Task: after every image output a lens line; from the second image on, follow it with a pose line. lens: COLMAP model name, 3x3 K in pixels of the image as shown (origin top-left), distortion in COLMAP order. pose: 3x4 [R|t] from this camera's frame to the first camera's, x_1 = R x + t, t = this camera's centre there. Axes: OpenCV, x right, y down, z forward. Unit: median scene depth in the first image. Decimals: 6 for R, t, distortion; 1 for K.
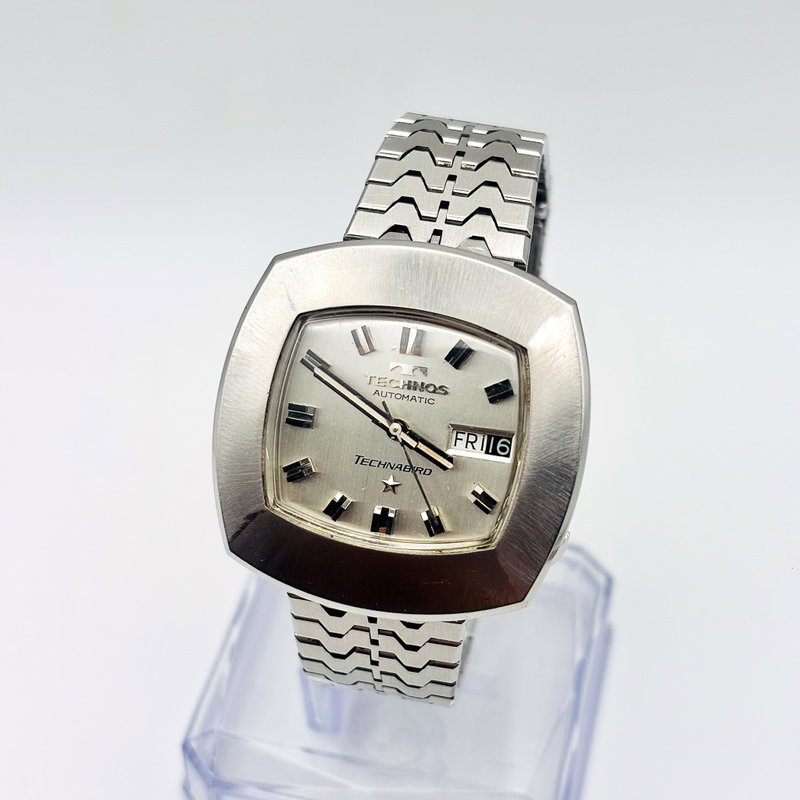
lens RADIAL K [[1709.7, 0, 377.0], [0, 1709.7, 399.6], [0, 0, 1]] dist [0.312951, -0.234164]
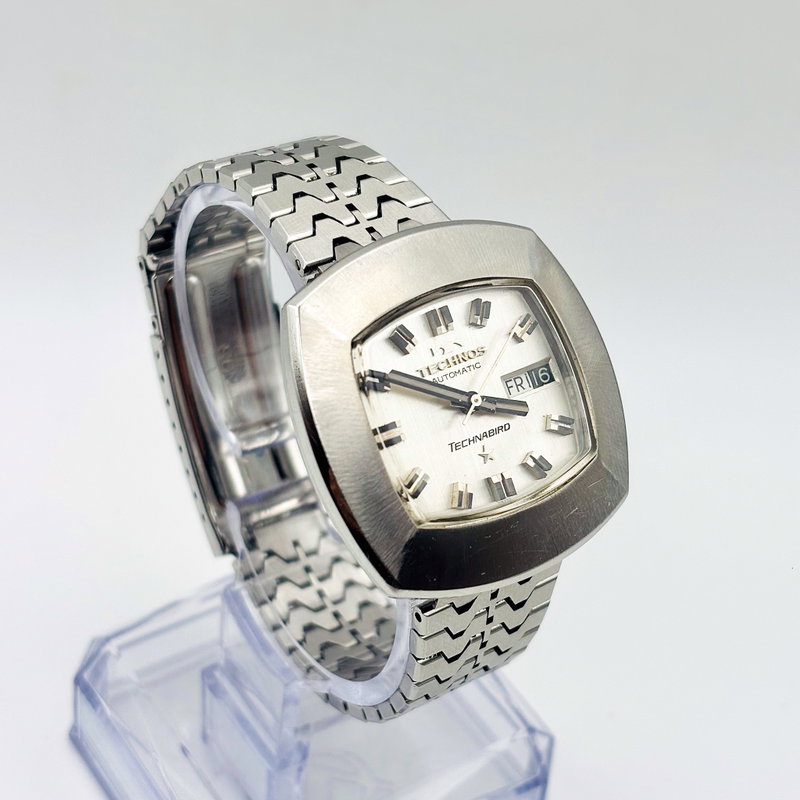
lens RADIAL K [[1709.7, 0, 377.0], [0, 1709.7, 399.6], [0, 0, 1]] dist [0.312951, -0.234164]
pose [[0.668963, -0.405968, 0.622638, -0.642673], [0.455278, 0.885941, 0.088492, -0.097056], [-0.587546, 0.224276, 0.777490, 0.226879]]
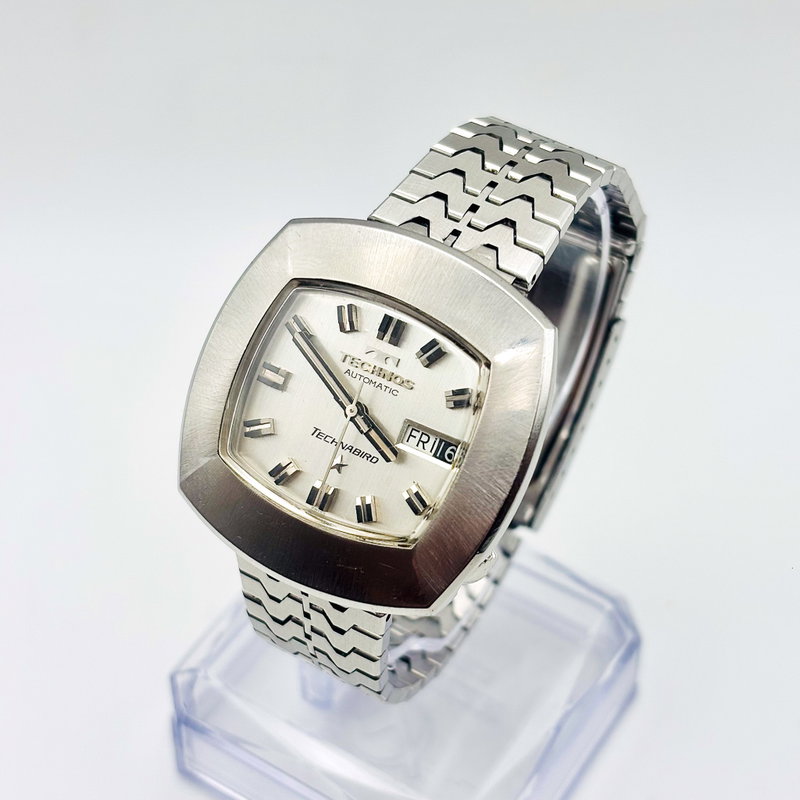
lens RADIAL K [[1709.7, 0, 377.0], [0, 1709.7, 399.6], [0, 0, 1]] dist [0.312951, -0.234164]
pose [[0.946978, 0.238227, -0.215593, 0.231280], [-0.240504, 0.970516, 0.016009, -0.008269], [0.213050, 0.036691, 0.976352, 0.018822]]
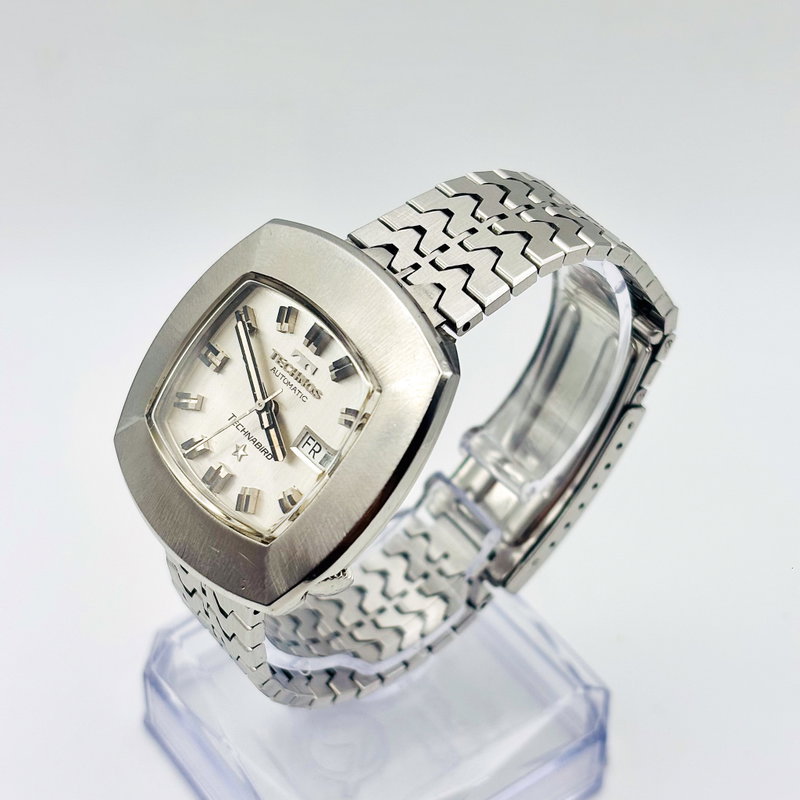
lens RADIAL K [[1709.7, 0, 377.0], [0, 1709.7, 399.6], [0, 0, 1]] dist [0.312951, -0.234164]
pose [[0.766102, 0.451012, -0.457903, 0.523482], [-0.470130, 0.879033, 0.079246, -0.098198], [0.438253, 0.154563, 0.885463, 0.098177]]
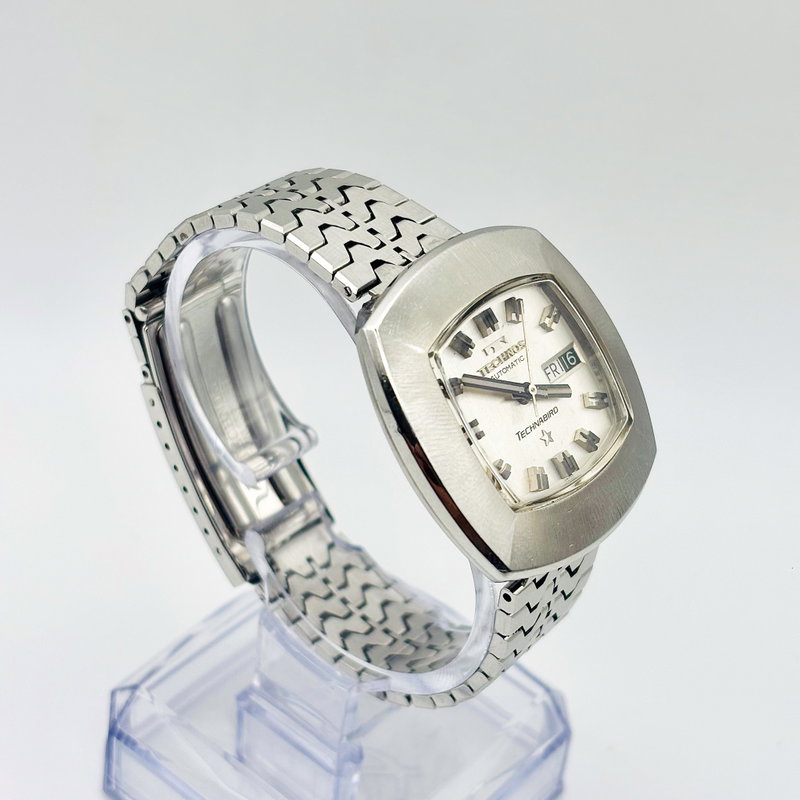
lens RADIAL K [[1709.7, 0, 377.0], [0, 1709.7, 399.6], [0, 0, 1]] dist [0.312951, -0.234164]
pose [[0.440514, -0.493577, 0.749887, -0.840754], [0.562117, 0.802937, 0.198284, -0.245936], [-0.699980, 0.334177, 0.631153, 0.353739]]
